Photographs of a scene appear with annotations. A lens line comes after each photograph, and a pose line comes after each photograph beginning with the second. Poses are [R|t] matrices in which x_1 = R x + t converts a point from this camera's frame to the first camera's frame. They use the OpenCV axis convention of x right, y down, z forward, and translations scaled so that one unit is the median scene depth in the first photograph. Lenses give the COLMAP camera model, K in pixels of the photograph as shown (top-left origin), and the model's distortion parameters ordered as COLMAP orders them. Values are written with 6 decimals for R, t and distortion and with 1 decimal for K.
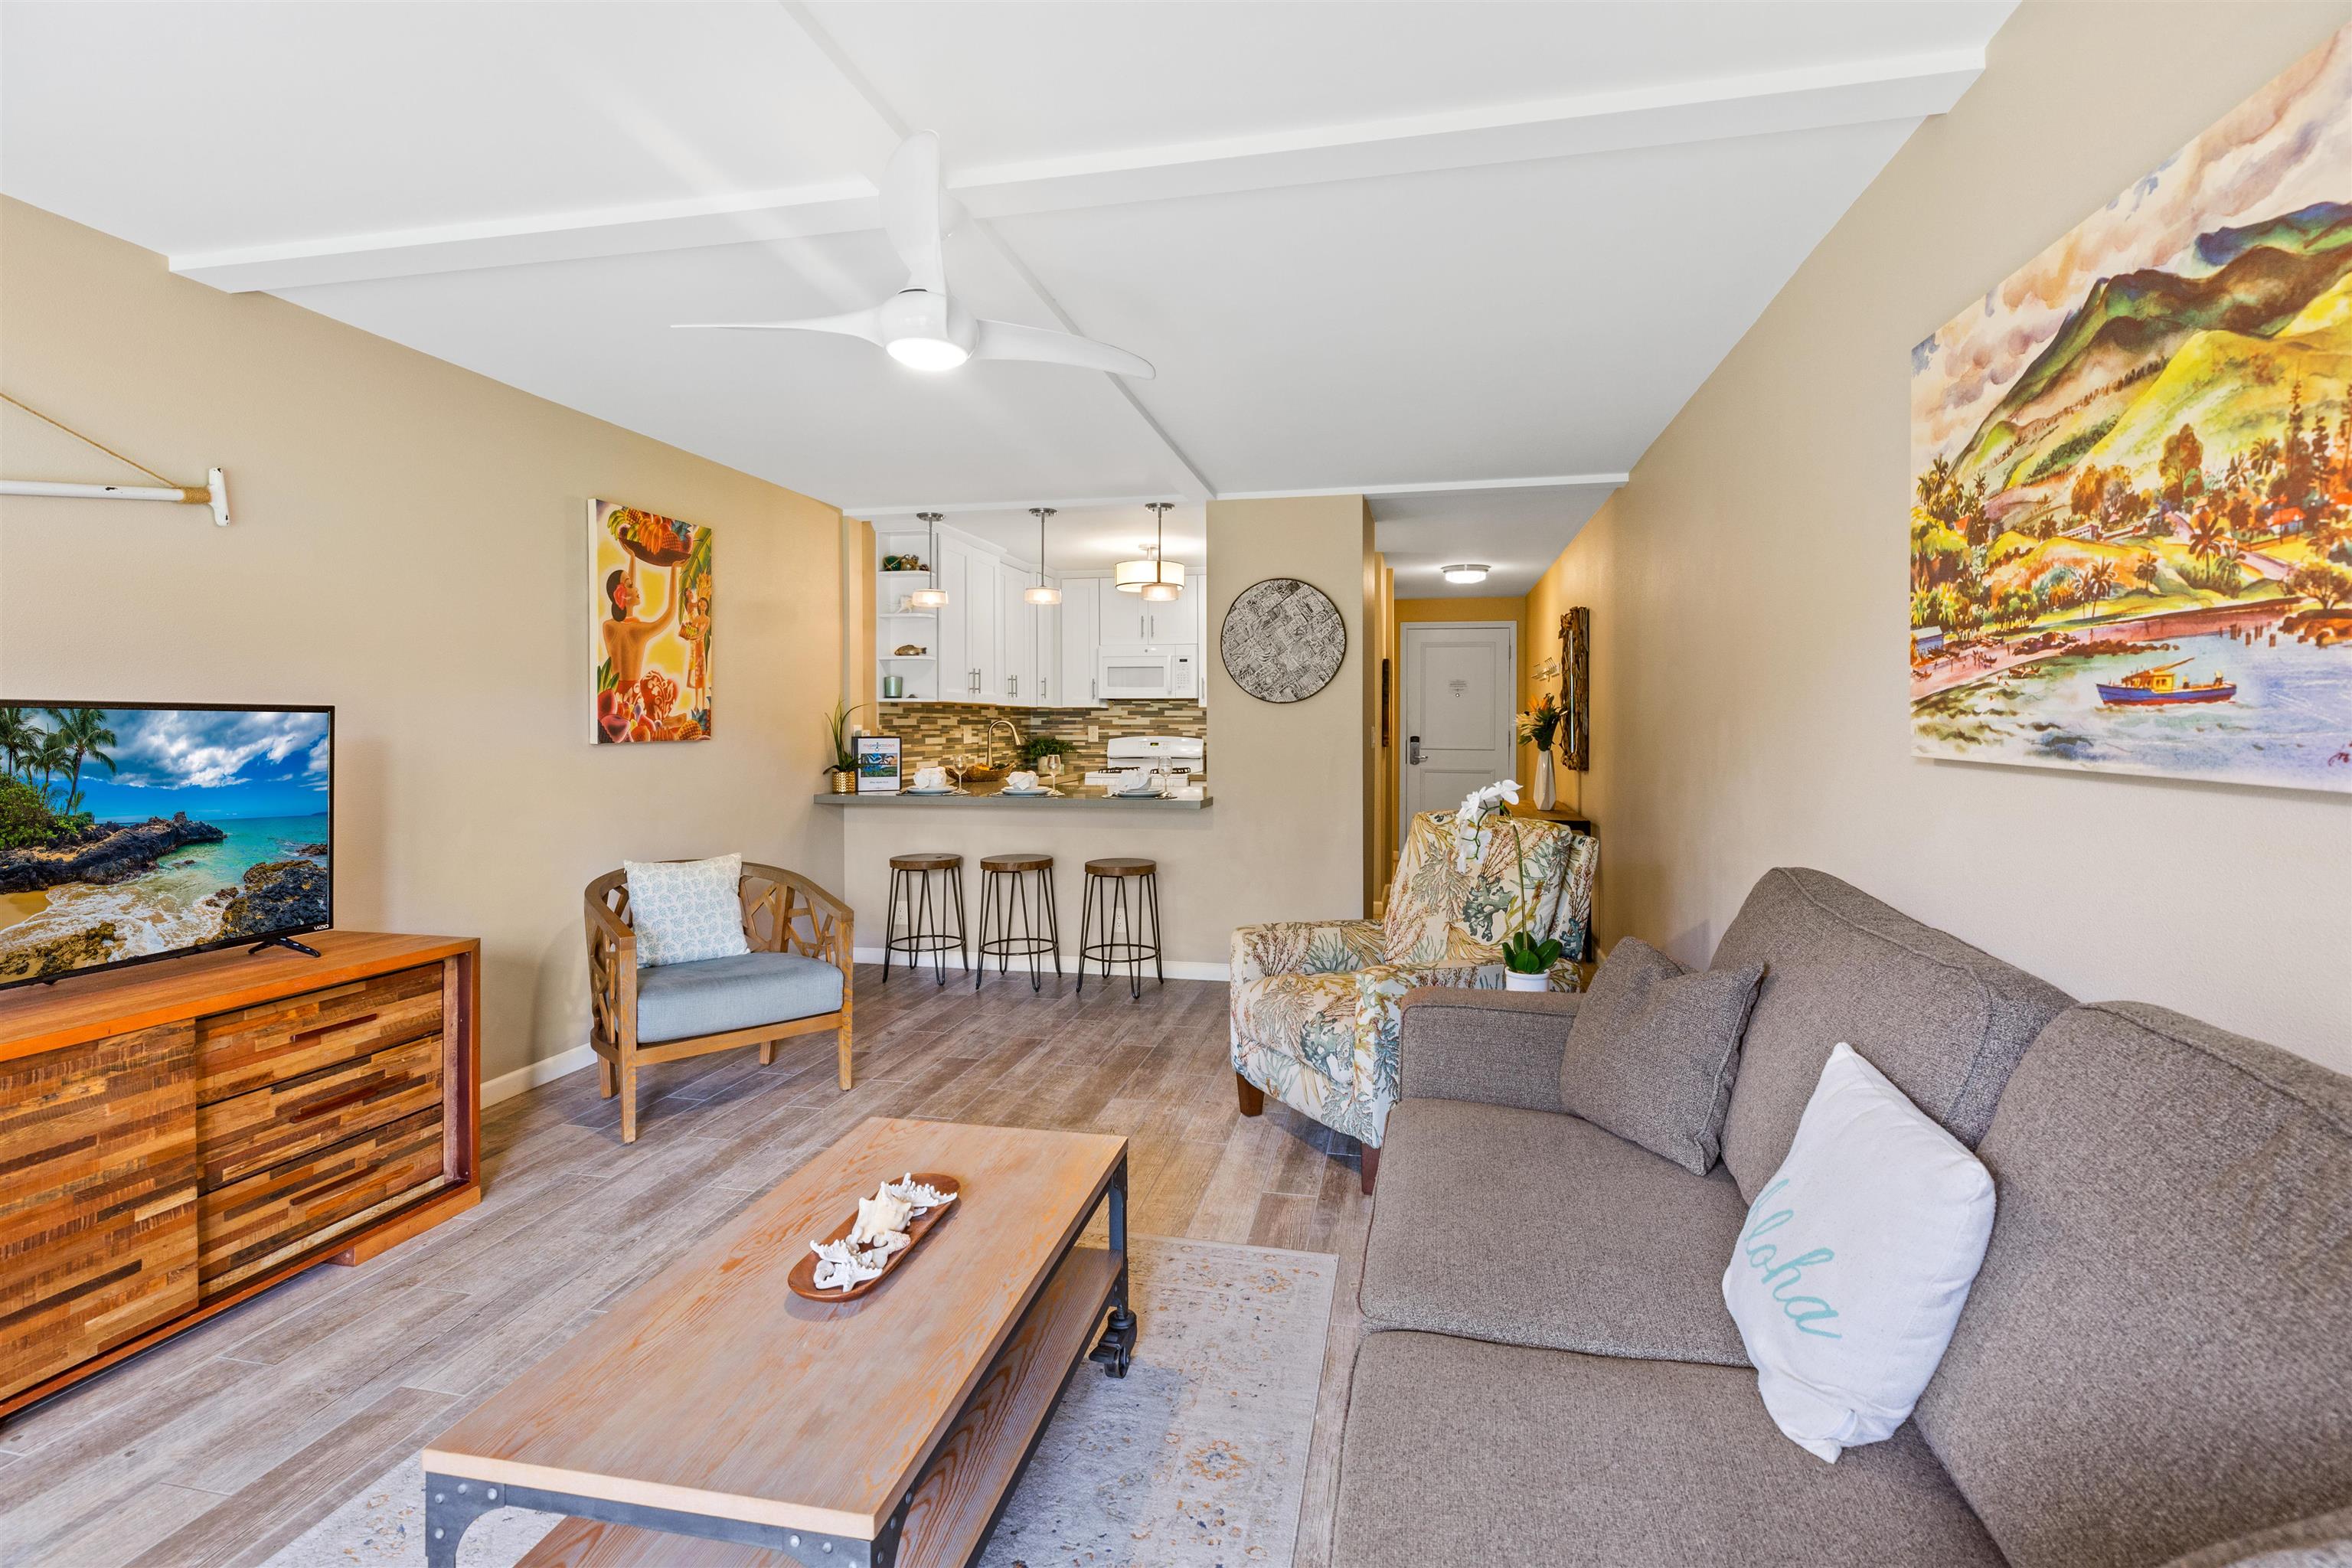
lens RADIAL K [[1082.3, 0, 1180.5], [0, 1082.3, 739.0], [0, 0, 1]] dist [-0.001349, -0.000583]
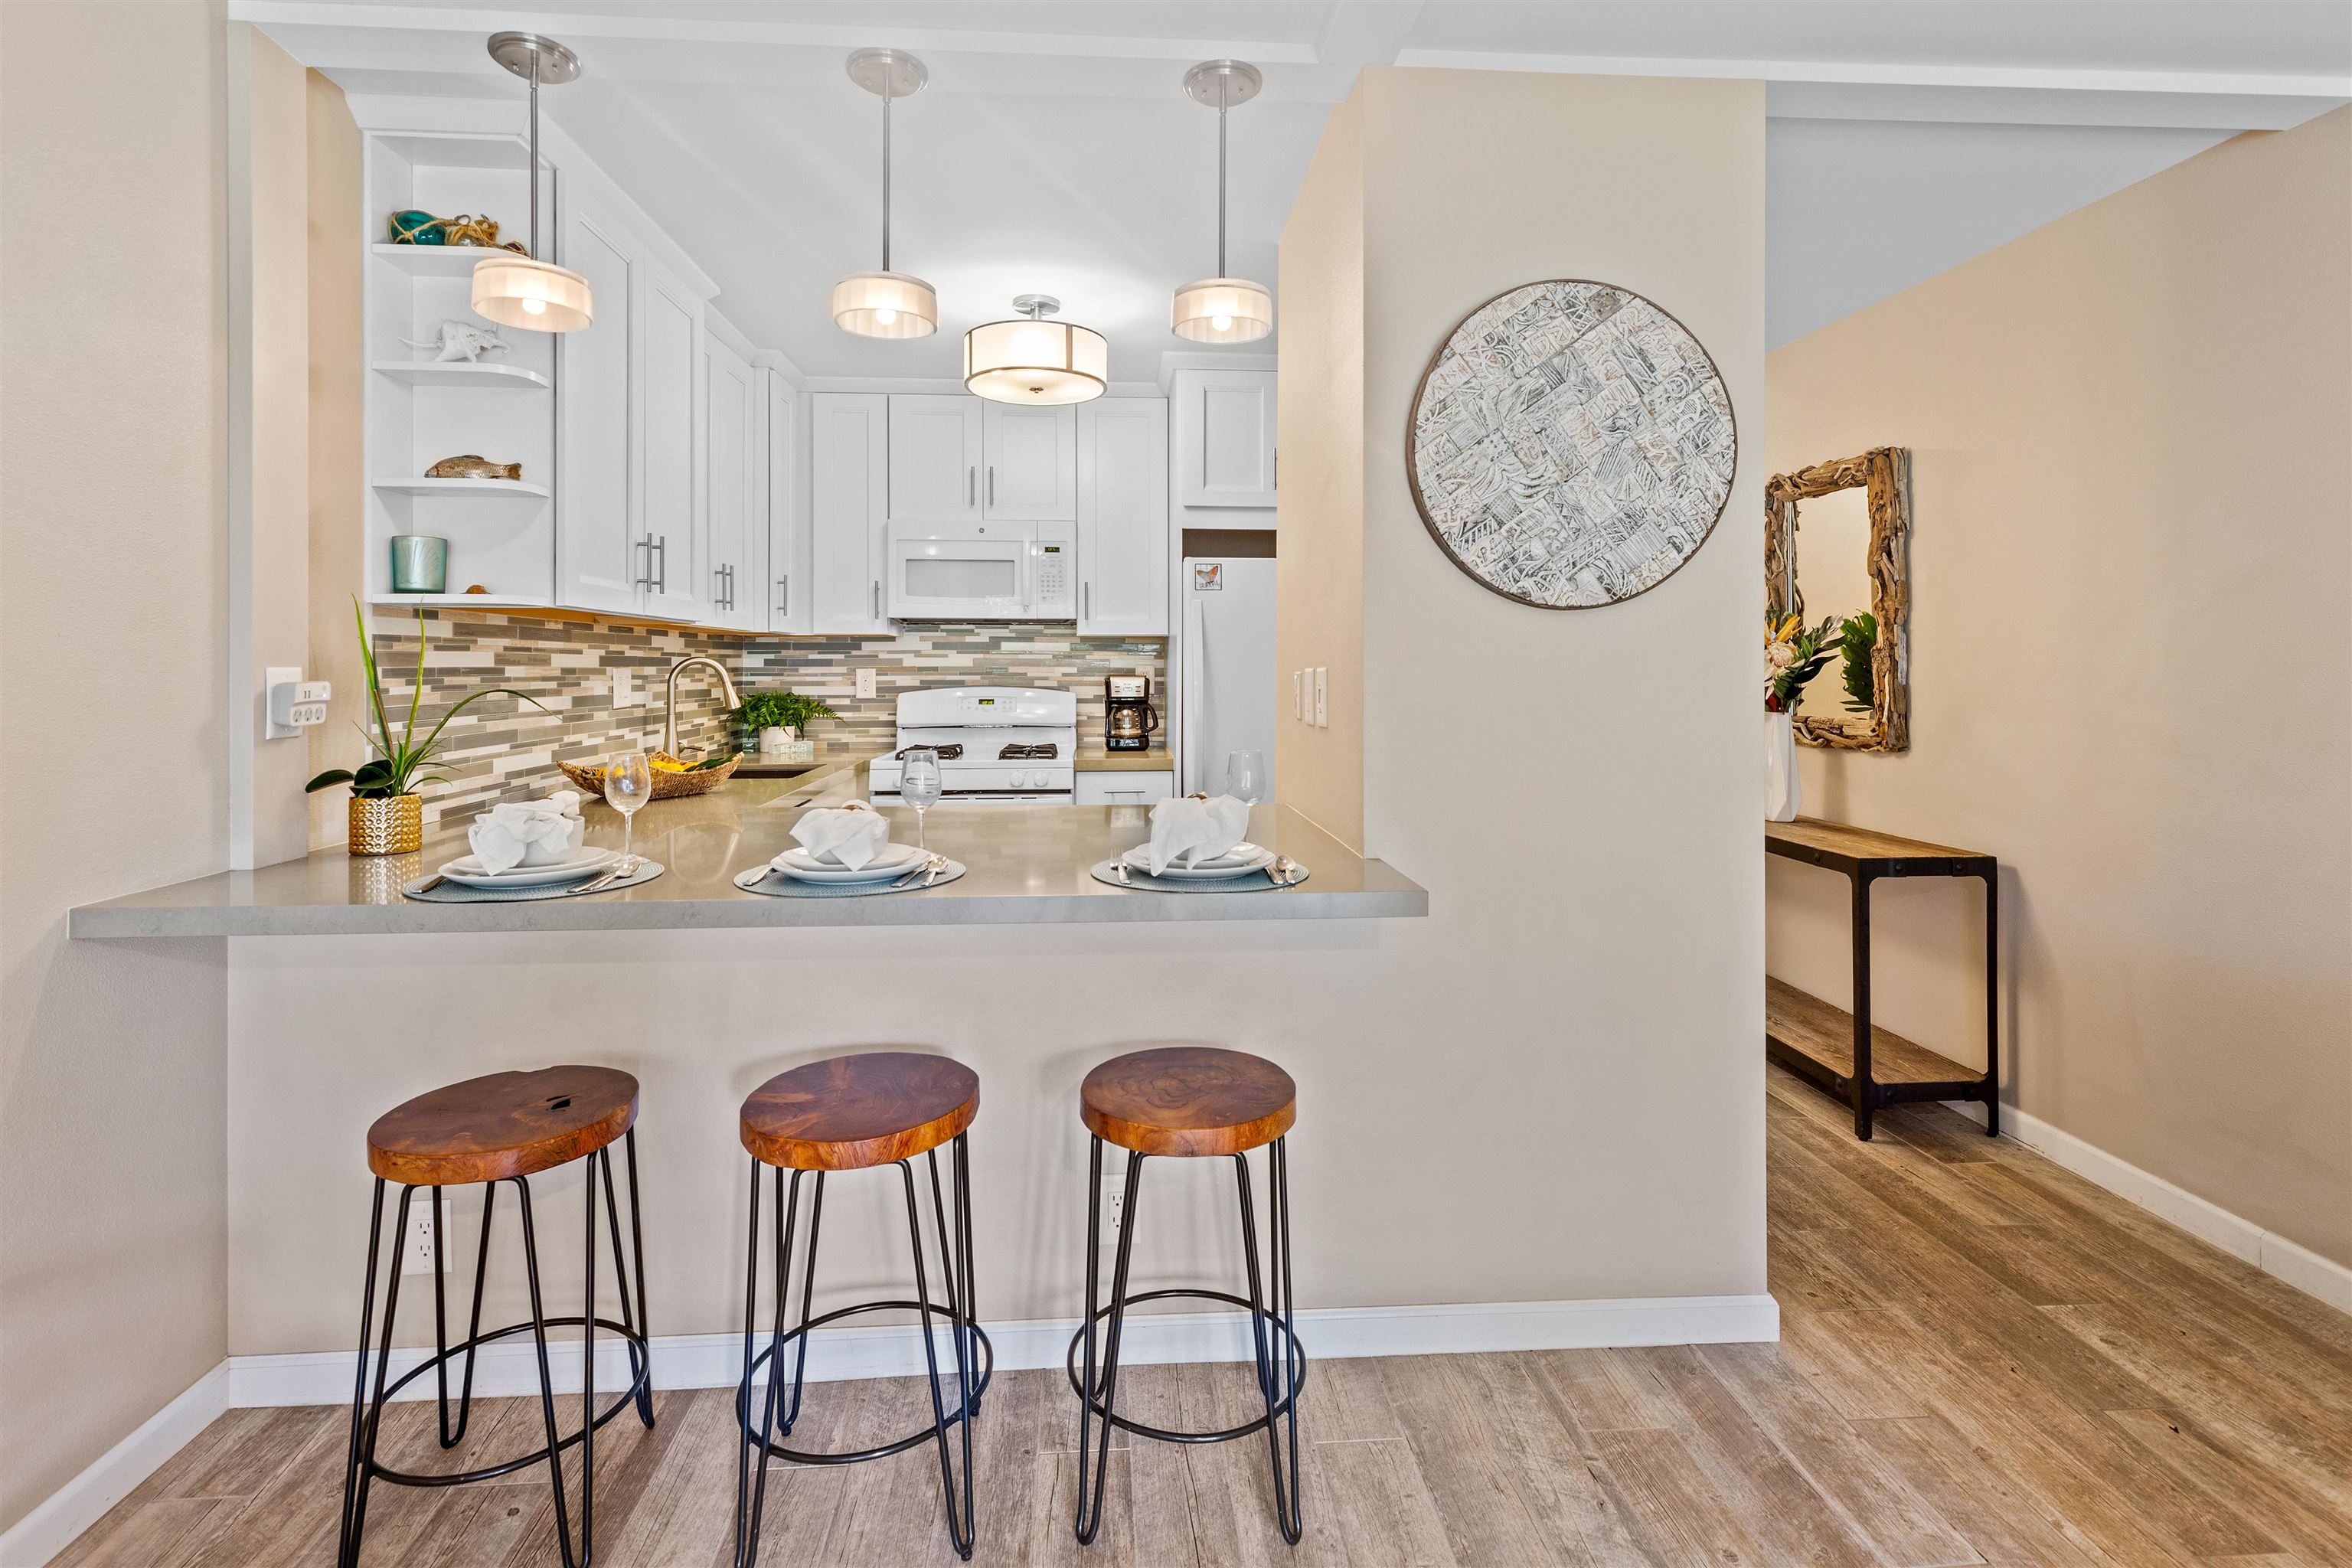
lens RADIAL K [[1121.7, 0, 1168.8], [0, 1121.7, 663.7], [0, 0, 1]] dist [0.013959, -0.000215]
pose [[0.958725, 0.000879, 0.284335, -0.223403], [0.003889, 0.999861, -0.016204, -0.011670], [-0.284309, 0.016641, 0.958588, 0.961384]]
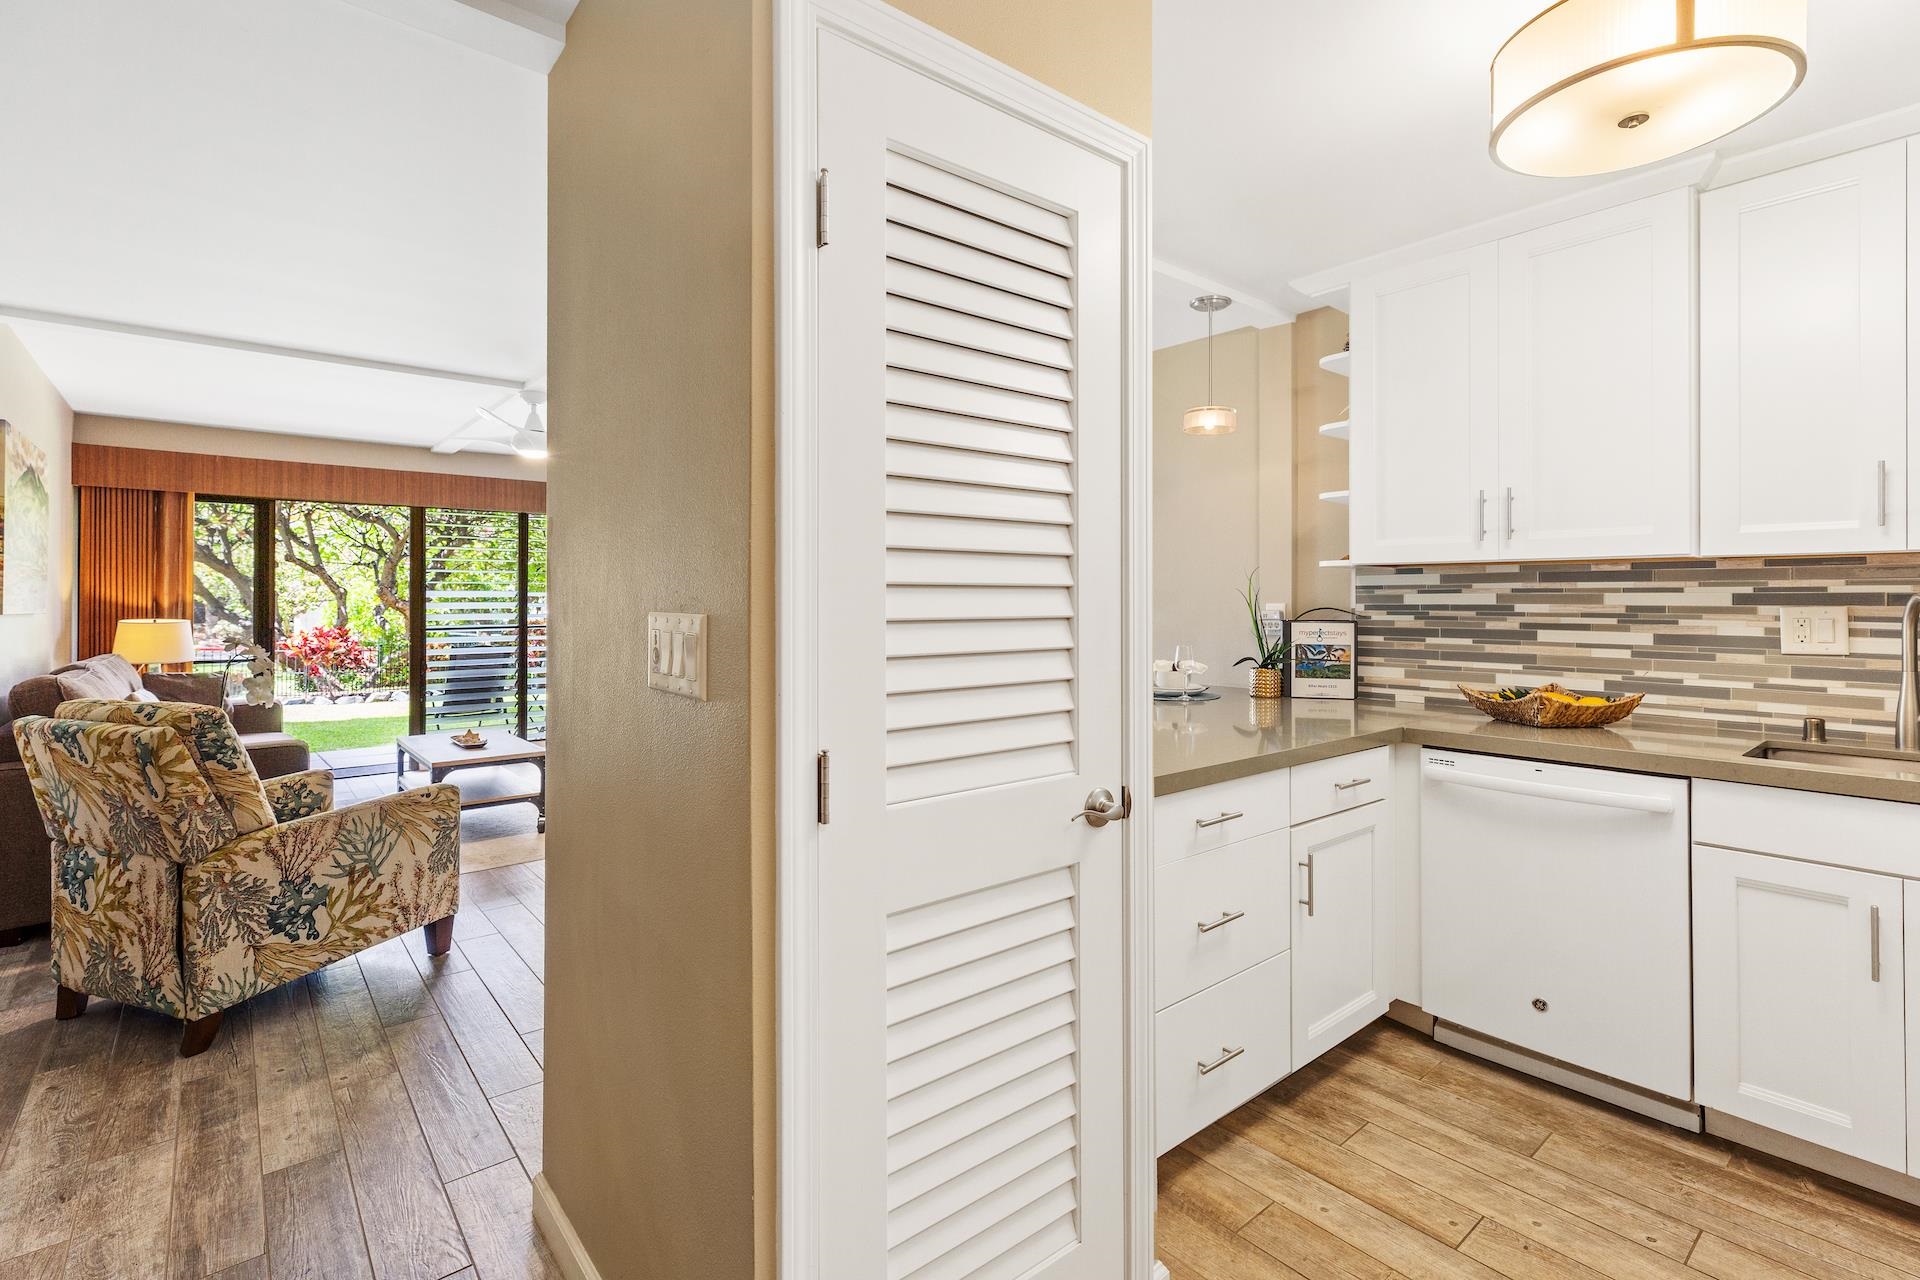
lens RADIAL K [[879.8, 0, 953.6], [0, 879.8, 594.5], [0, 0, 1]] dist [0.004667, -0.000399]
pose [[-0.609710, -0.005367, -0.792606, 0.507174], [-0.012278, 0.999921, 0.002674, -0.029124], [0.792529, 0.011362, -0.609728, 1.943468]]
